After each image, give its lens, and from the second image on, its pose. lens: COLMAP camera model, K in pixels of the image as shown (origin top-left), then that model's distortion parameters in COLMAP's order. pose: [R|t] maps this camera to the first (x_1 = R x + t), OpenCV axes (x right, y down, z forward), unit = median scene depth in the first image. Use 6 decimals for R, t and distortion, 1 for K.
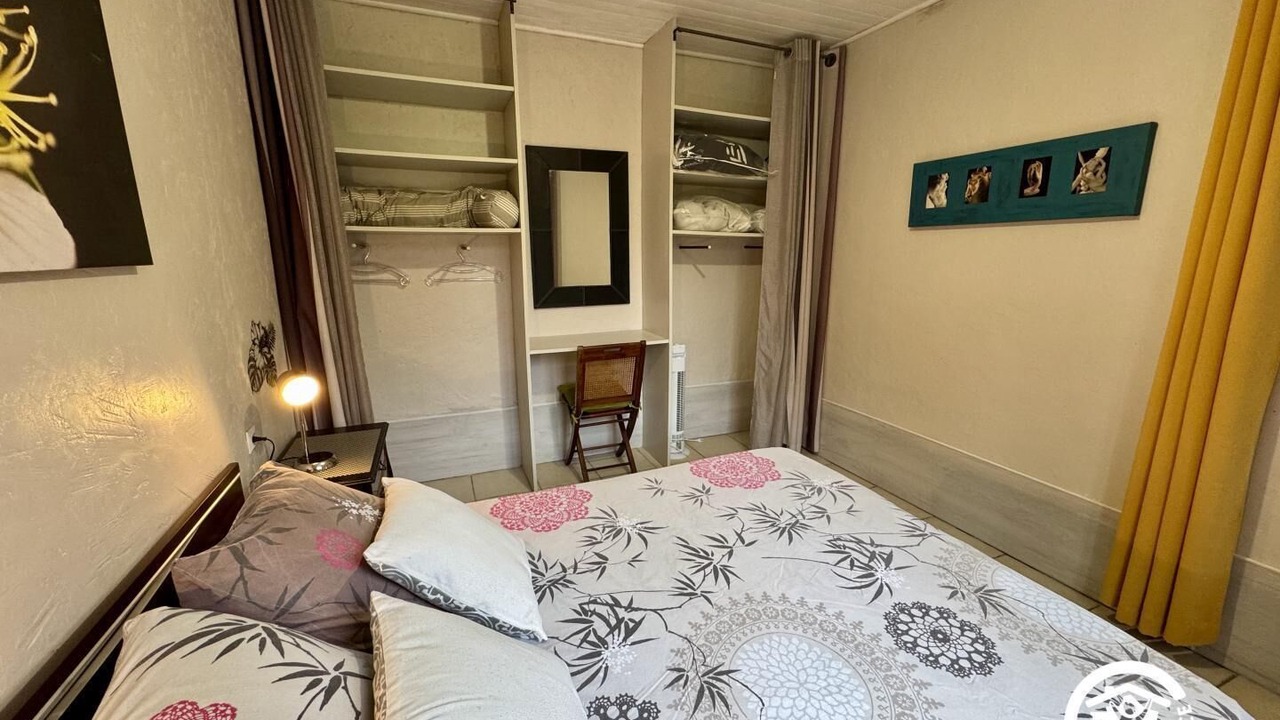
lens RADIAL K [[507.9, 0, 638.8], [0, 507.9, 359.0], [0, 0, 1]] dist [-0.003953, 0.000225]
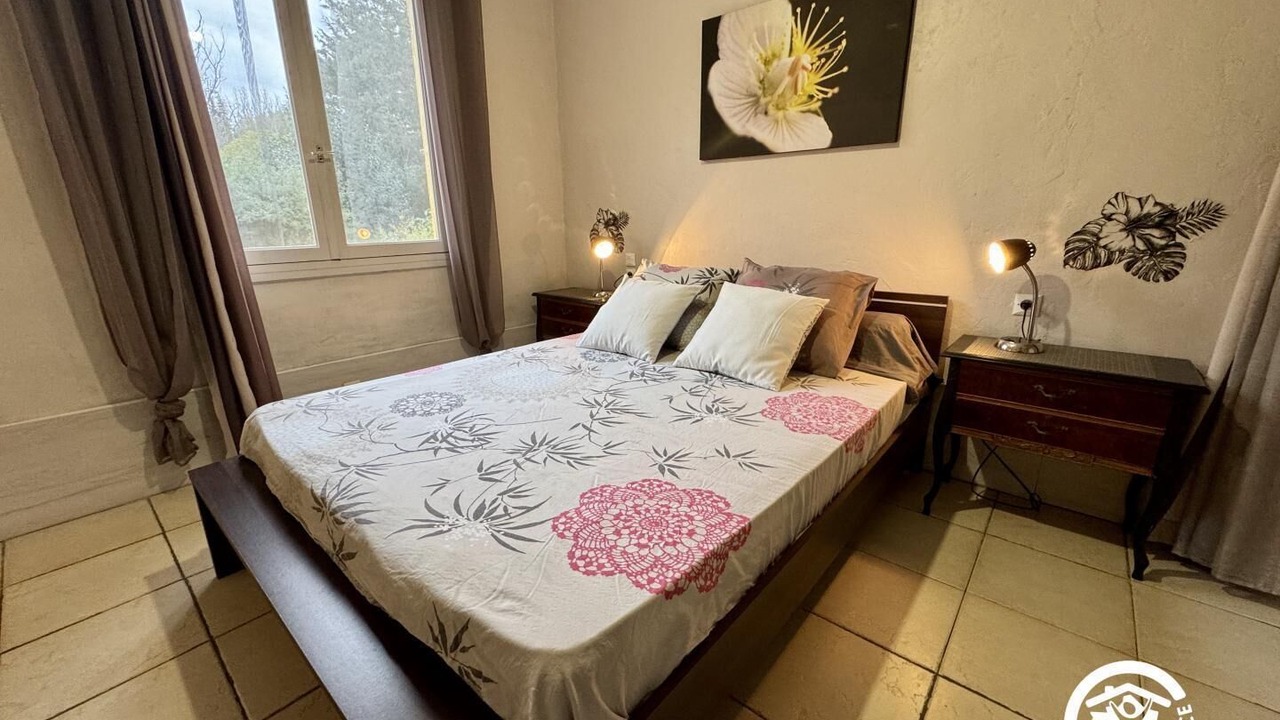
lens RADIAL K [[507.9, 0, 638.9], [0, 507.9, 358.7], [0, 0, 1]] dist [-0.003953, 0.000225]
pose [[-0.888938, 0.135407, -0.437554, 0.431485], [-0.083193, 0.891679, 0.444958, -0.142814], [0.450408, 0.431942, -0.781383, 1.467434]]
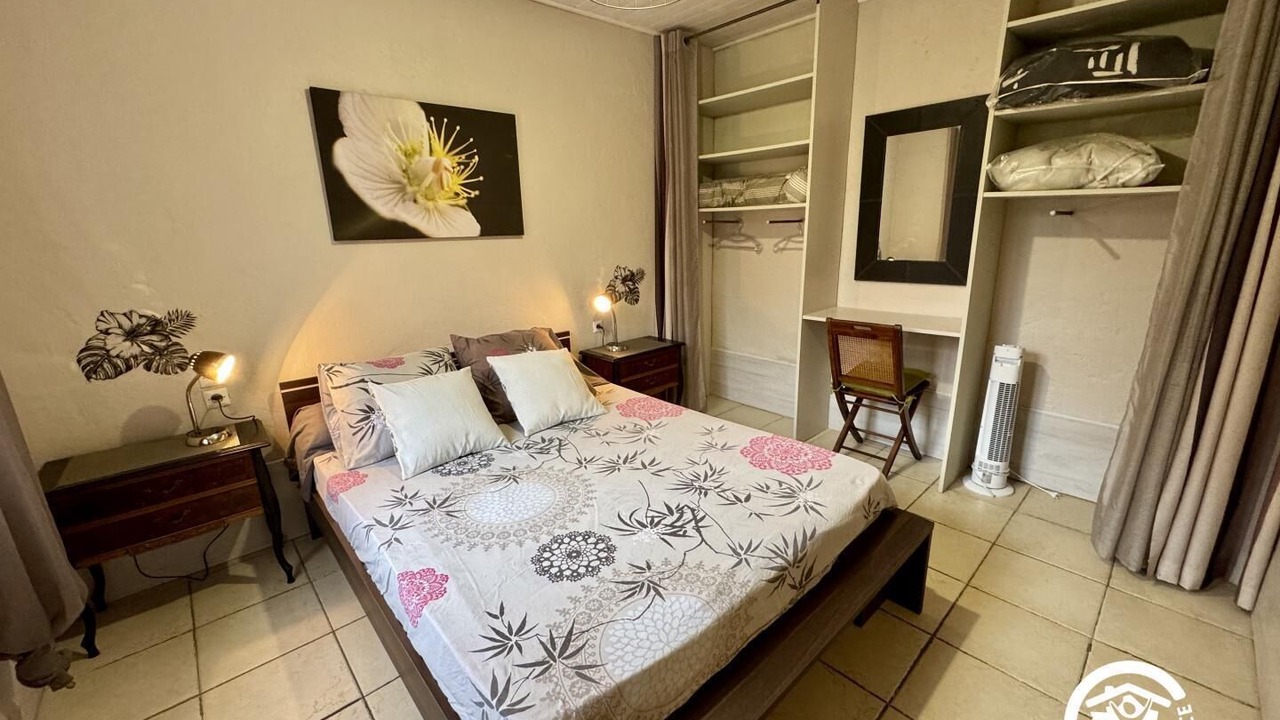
lens RADIAL K [[507.9, 0, 641.4], [0, 507.9, 358.7], [0, 0, 1]] dist [-0.003953, 0.000225]
pose [[0.351099, 0.227434, -0.908297, 1.046155], [-0.175007, 0.968897, 0.174960, -0.086964], [0.919838, 0.097530, 0.379981, 0.415428]]
